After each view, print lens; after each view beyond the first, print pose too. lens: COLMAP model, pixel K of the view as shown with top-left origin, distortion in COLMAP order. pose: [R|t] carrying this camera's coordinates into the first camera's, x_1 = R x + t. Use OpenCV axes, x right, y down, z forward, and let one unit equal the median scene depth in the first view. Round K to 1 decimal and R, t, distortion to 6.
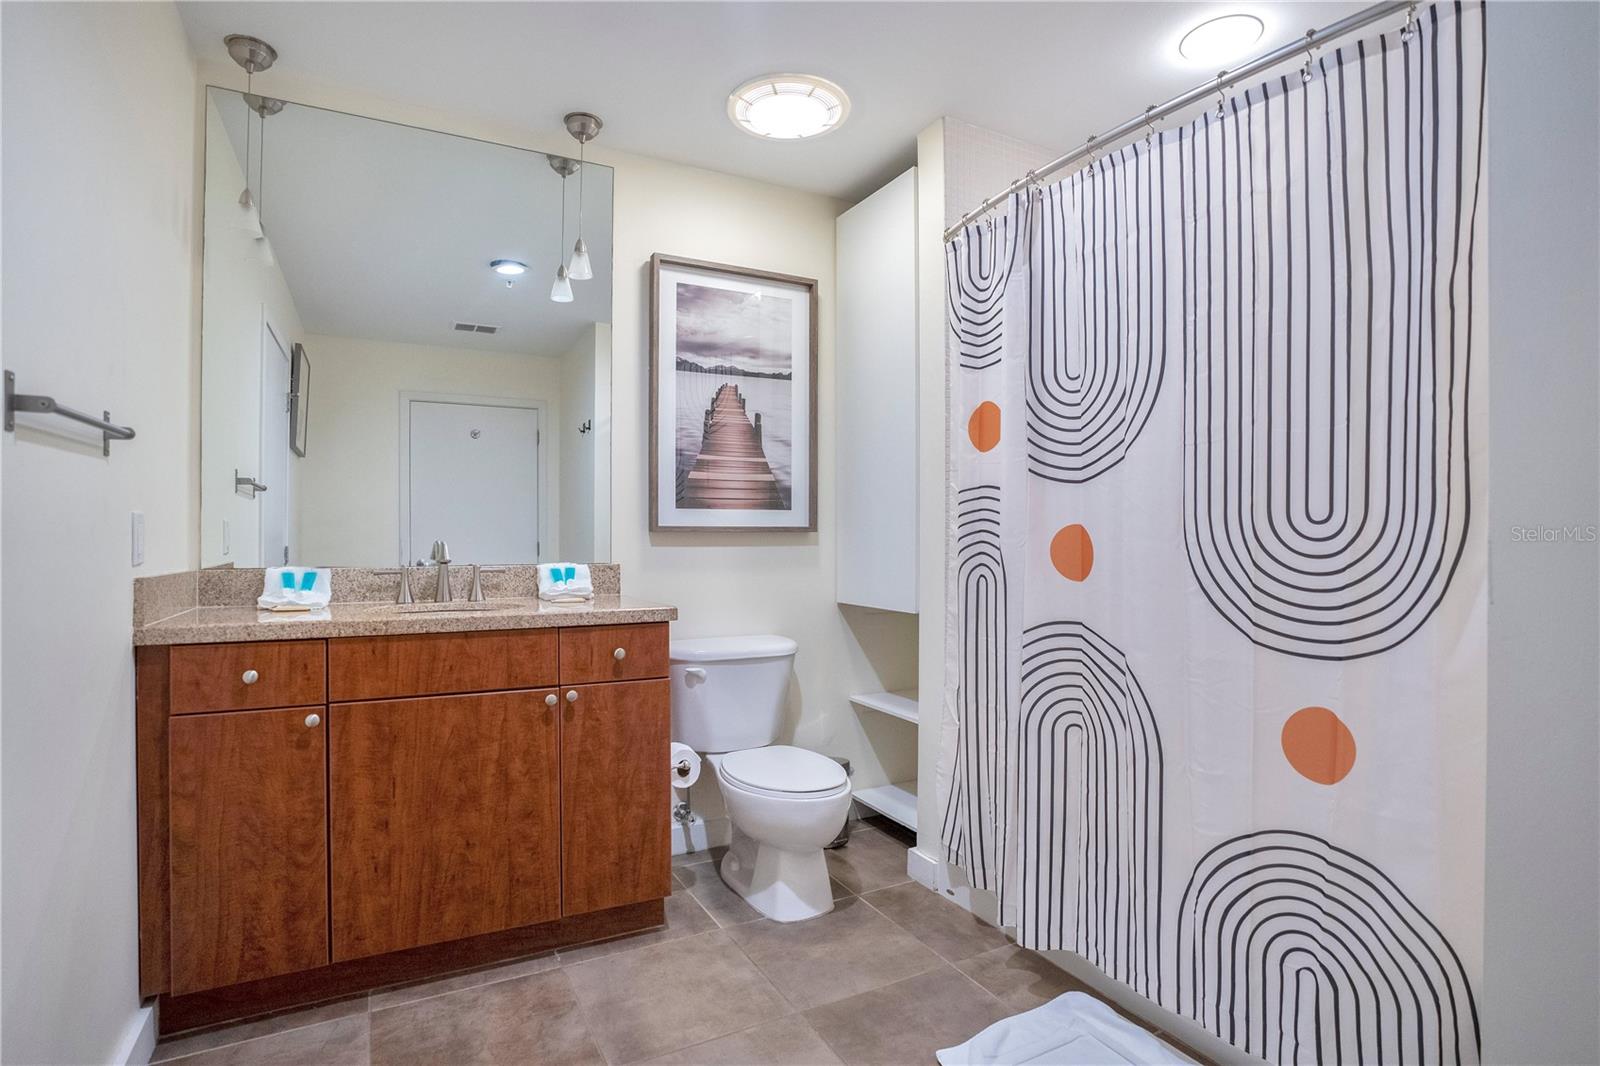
lens RADIAL K [[778.8, 0, 800.8], [0, 778.8, 519.1], [0, 0, 1]] dist [-0.062663, 0.026932]
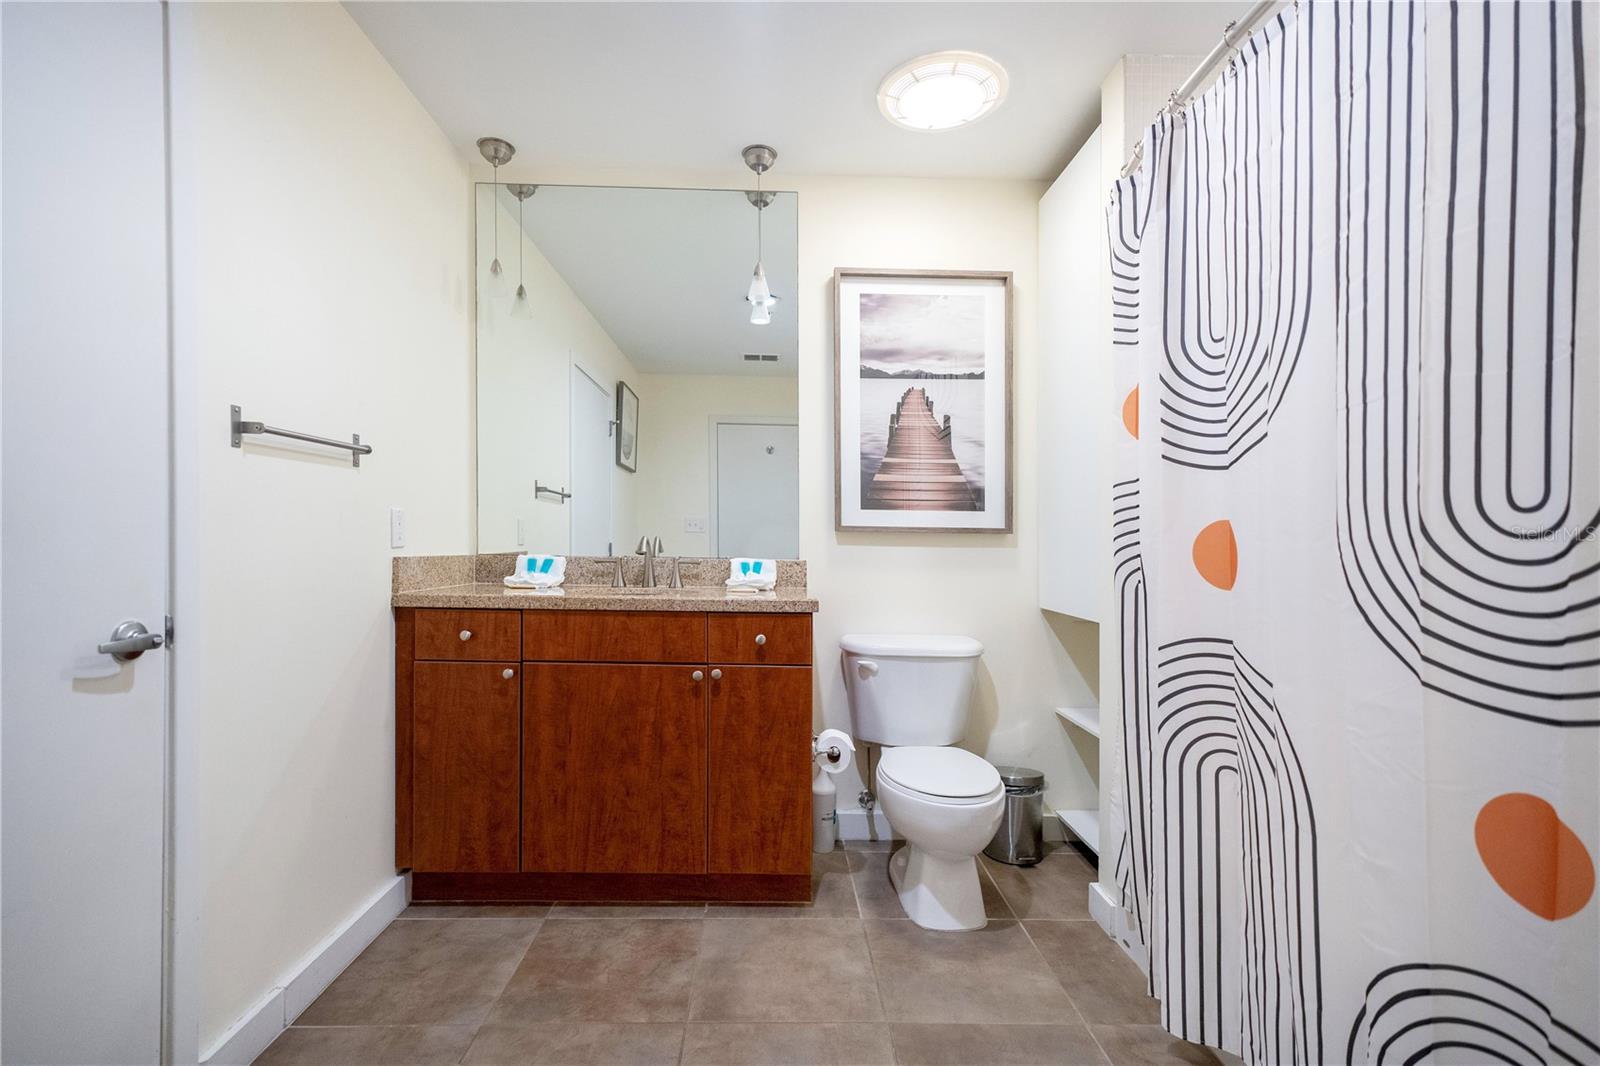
lens RADIAL K [[723.0, 0, 800.0], [0, 723.0, 533.0], [0, 0, 1]] dist [0.013148, 0.000438]
pose [[0.899169, 0.009013, -0.437509, 0.272824], [-0.006335, 0.999951, 0.007580, 0.016063], [0.437556, -0.004044, 0.899182, 0.110581]]
